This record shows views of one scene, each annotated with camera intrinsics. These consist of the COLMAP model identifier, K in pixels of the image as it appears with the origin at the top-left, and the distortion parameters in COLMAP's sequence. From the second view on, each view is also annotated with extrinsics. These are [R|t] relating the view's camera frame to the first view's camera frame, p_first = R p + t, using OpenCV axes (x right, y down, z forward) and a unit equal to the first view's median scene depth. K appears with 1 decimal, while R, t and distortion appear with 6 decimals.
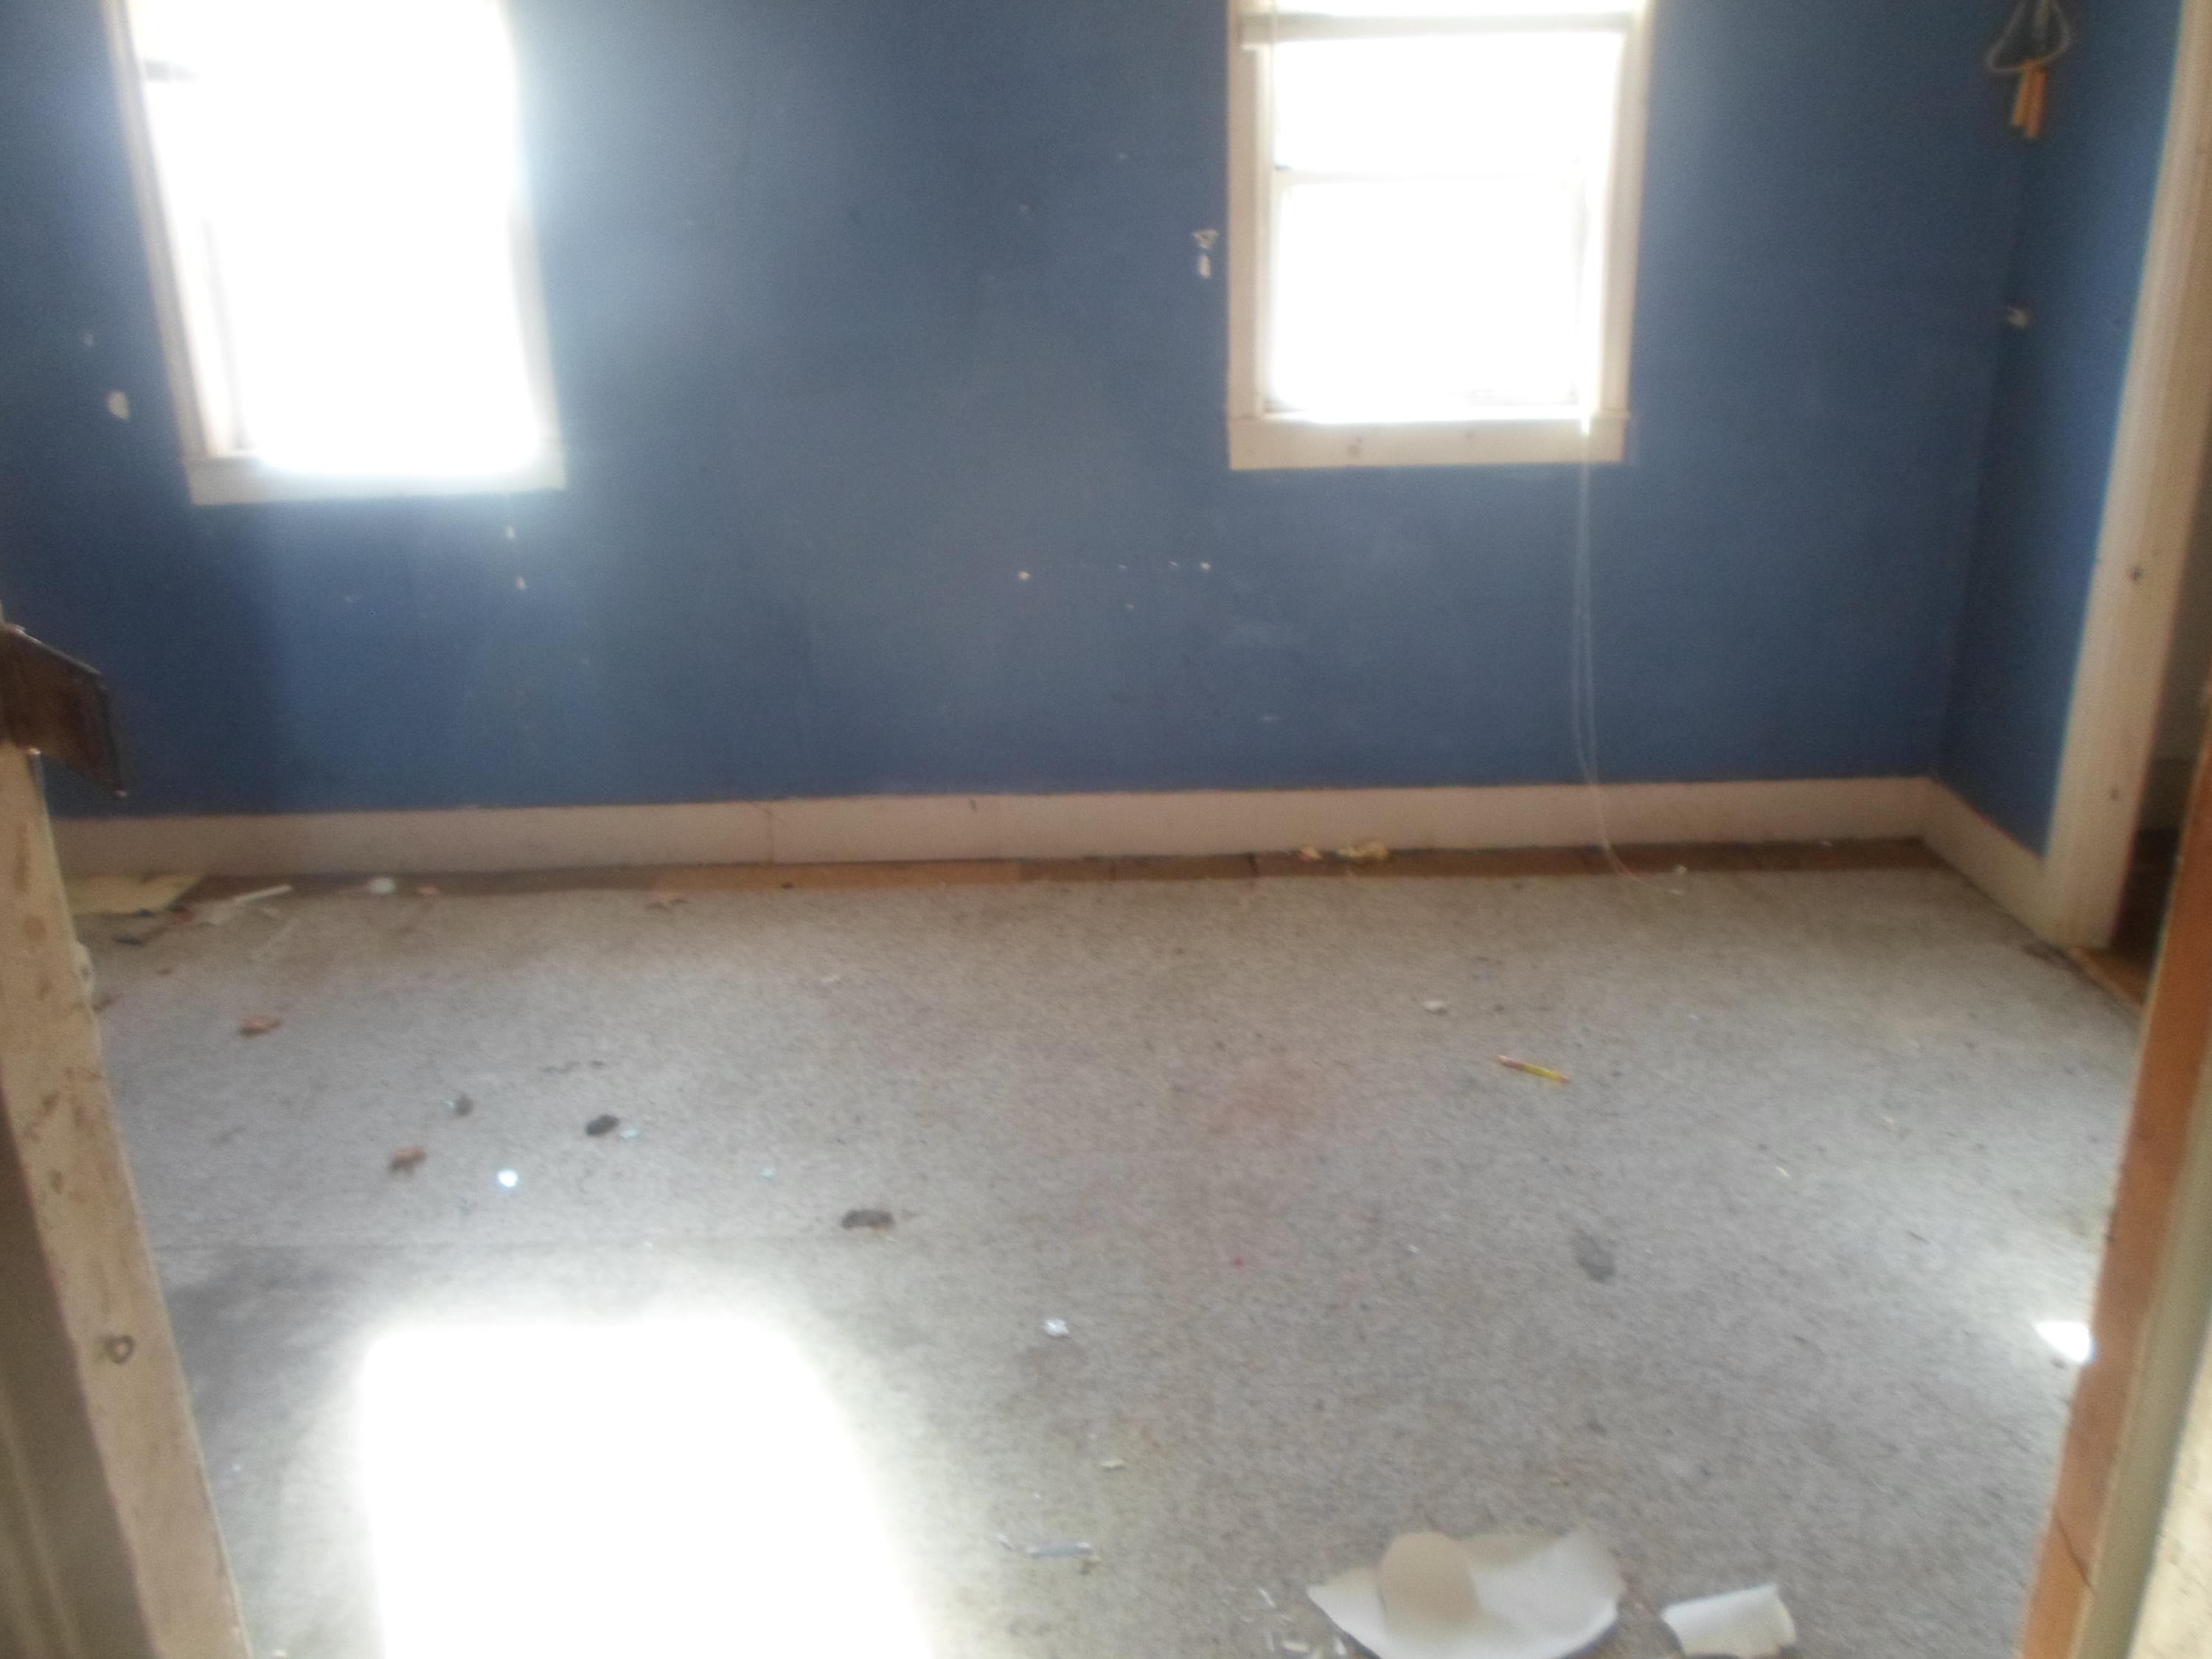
lens RADIAL K [[1643.4, 0, 1106.0], [0, 1643.4, 829.5], [0, 0, 1]] dist [-0.000933, 0.001302]
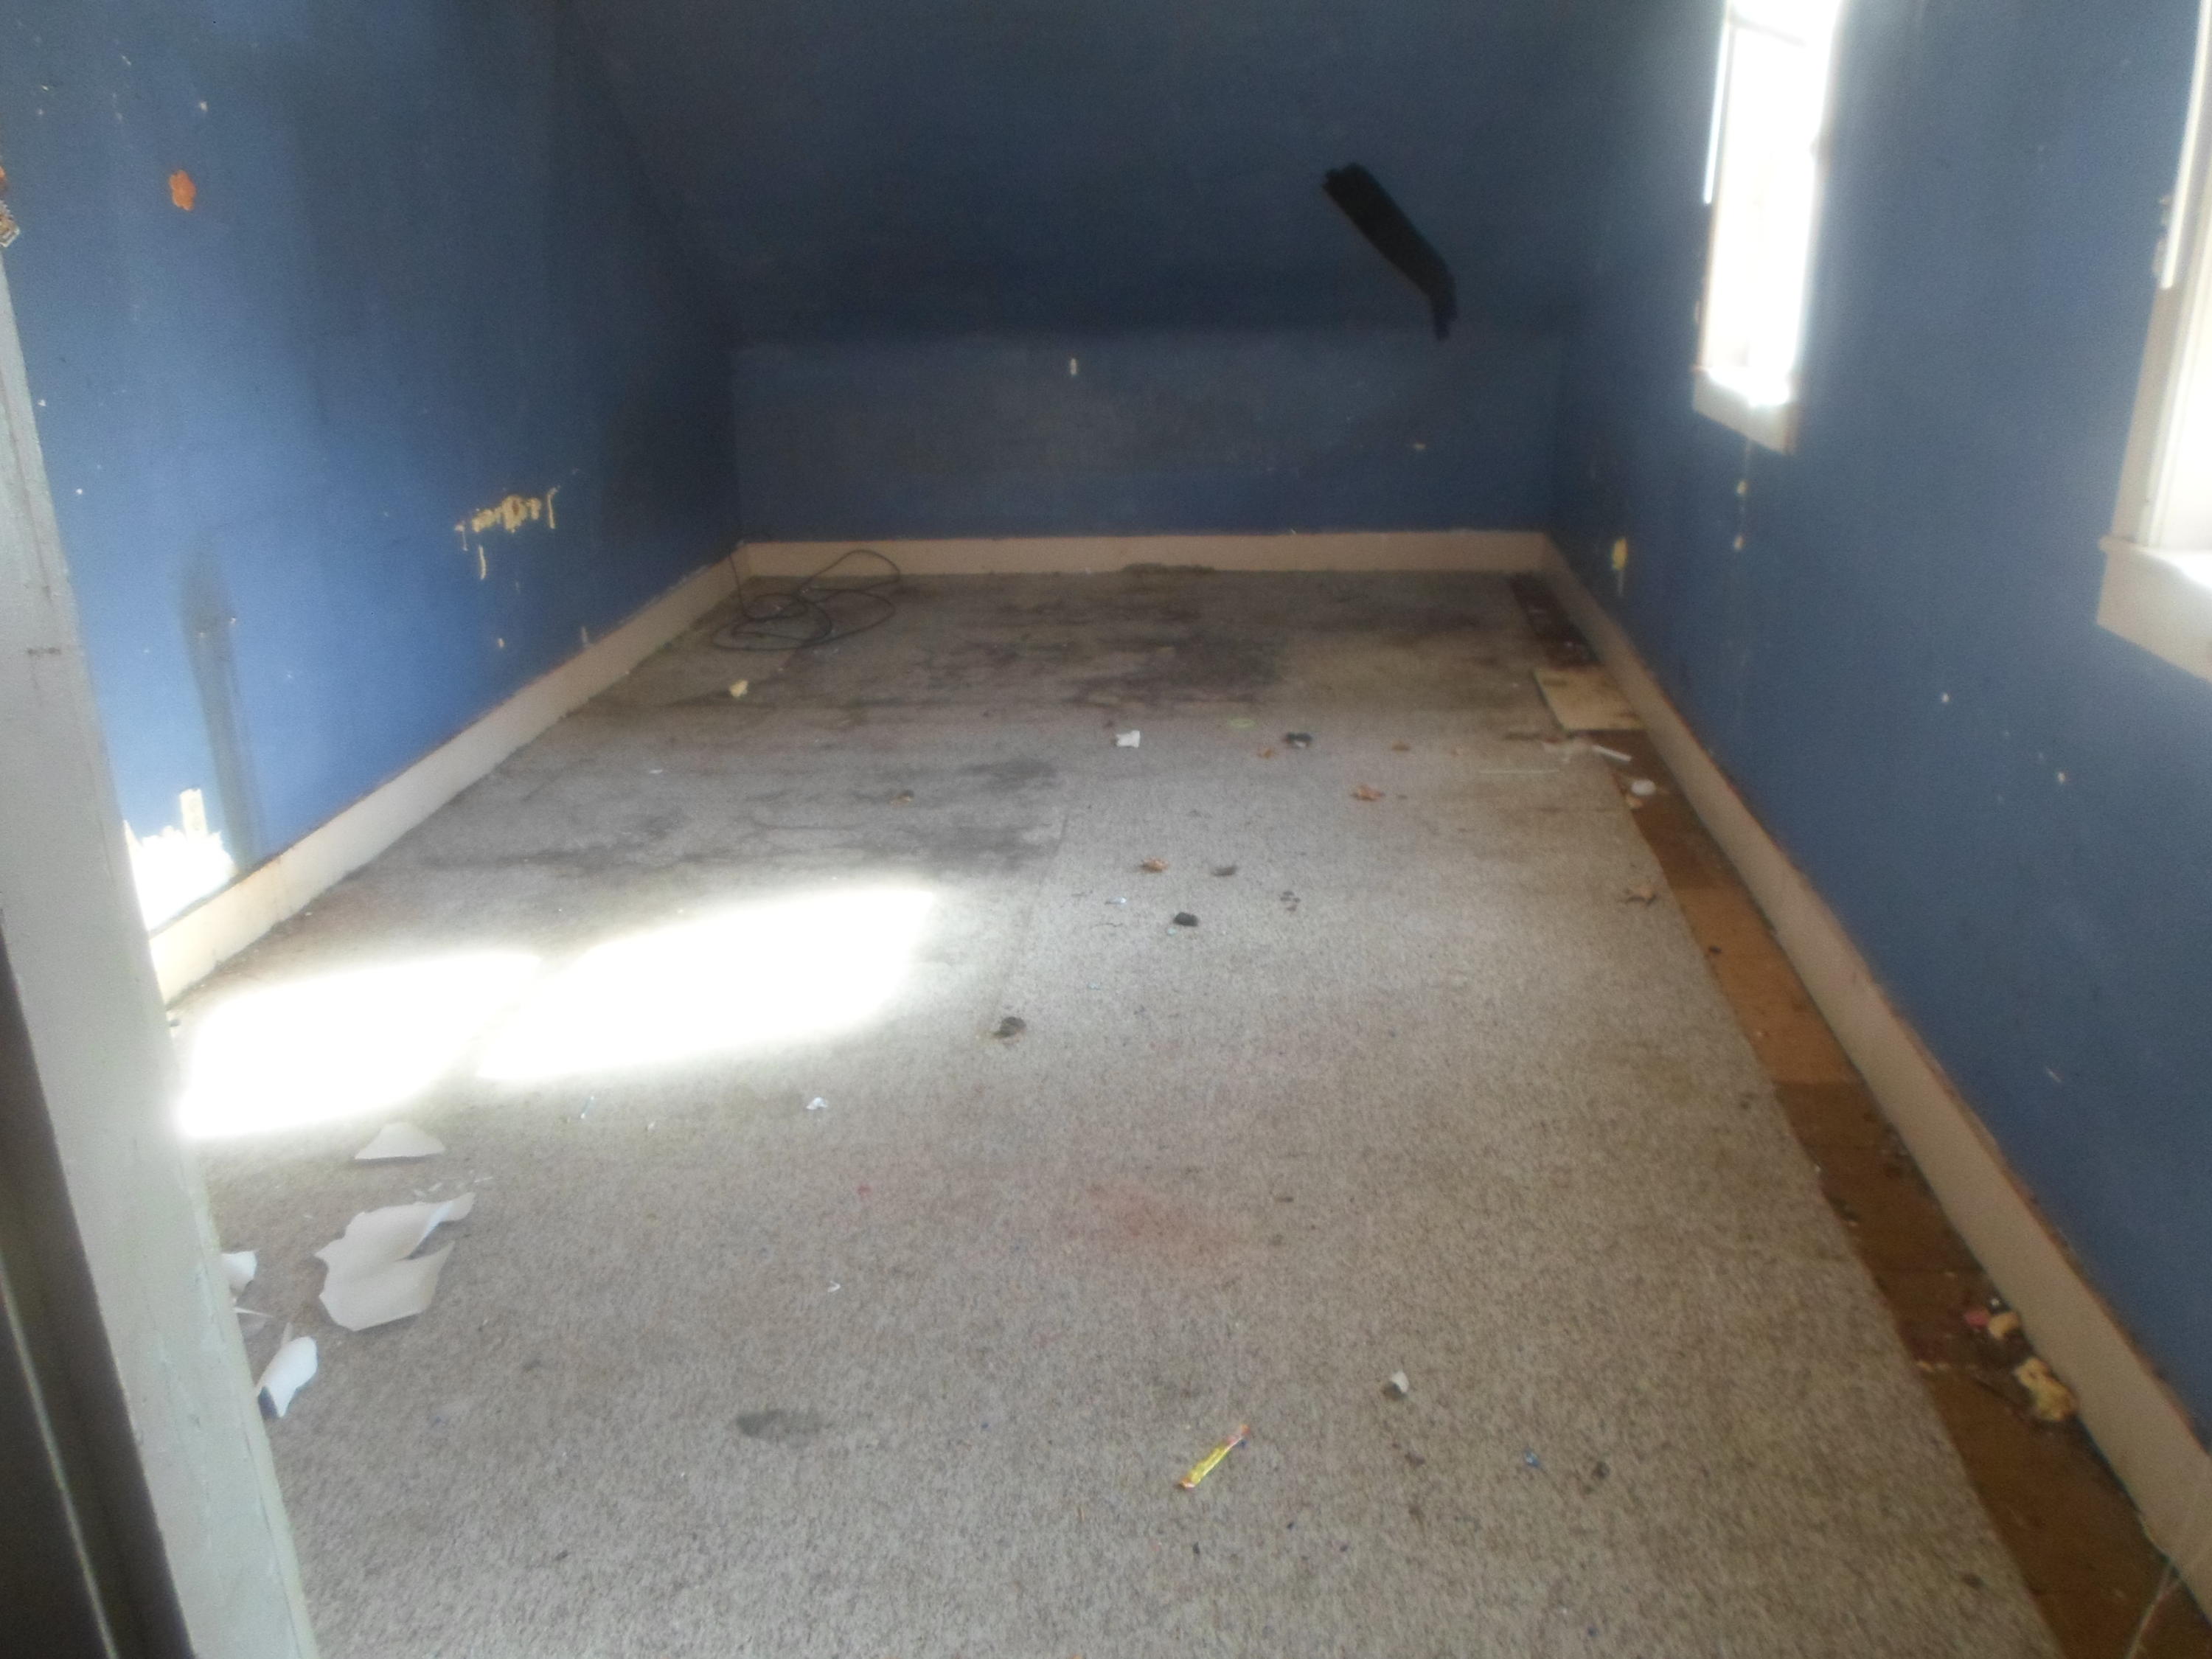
lens RADIAL K [[1711.3, 0, 1106.0], [0, 1711.3, 829.5], [0, 0, 1]] dist [-0.021106, -0.003003]
pose [[-0.080318, 0.374978, -0.923548, 0.847968], [-0.331062, 0.863908, 0.379554, -0.340274], [0.940185, 0.336236, 0.054754, 0.873441]]
